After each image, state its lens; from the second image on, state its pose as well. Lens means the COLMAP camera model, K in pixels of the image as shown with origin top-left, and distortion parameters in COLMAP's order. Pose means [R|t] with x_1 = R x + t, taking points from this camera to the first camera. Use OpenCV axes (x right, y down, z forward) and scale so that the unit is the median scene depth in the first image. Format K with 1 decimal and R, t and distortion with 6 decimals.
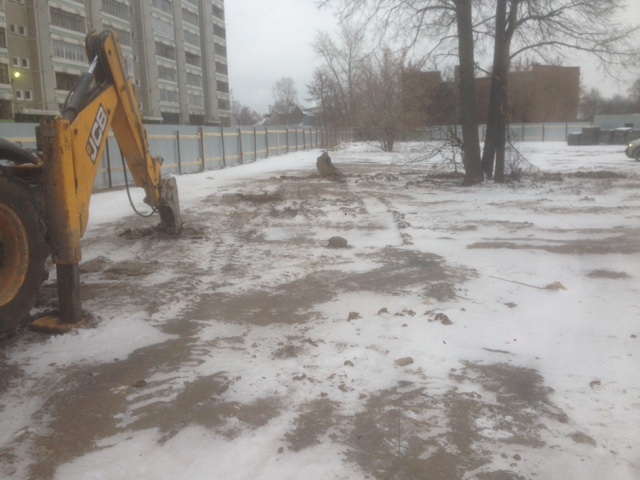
lens RADIAL K [[617.1, 0, 320.3], [0, 617.1, 253.4], [0, 0, 1]] dist [0.115583, -0.209882]
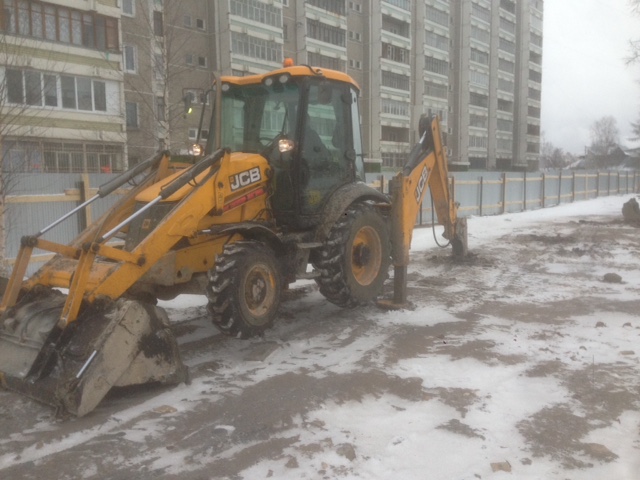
lens RADIAL K [[617.1, 0, 320.3], [0, 617.1, 253.4], [0, 0, 1]] dist [0.115583, -0.209882]
pose [[0.888797, 0.063269, -0.453912, 0.062094], [-0.093226, 0.994677, -0.043902, 0.033151], [0.448718, 0.081336, 0.889964, -0.242770]]
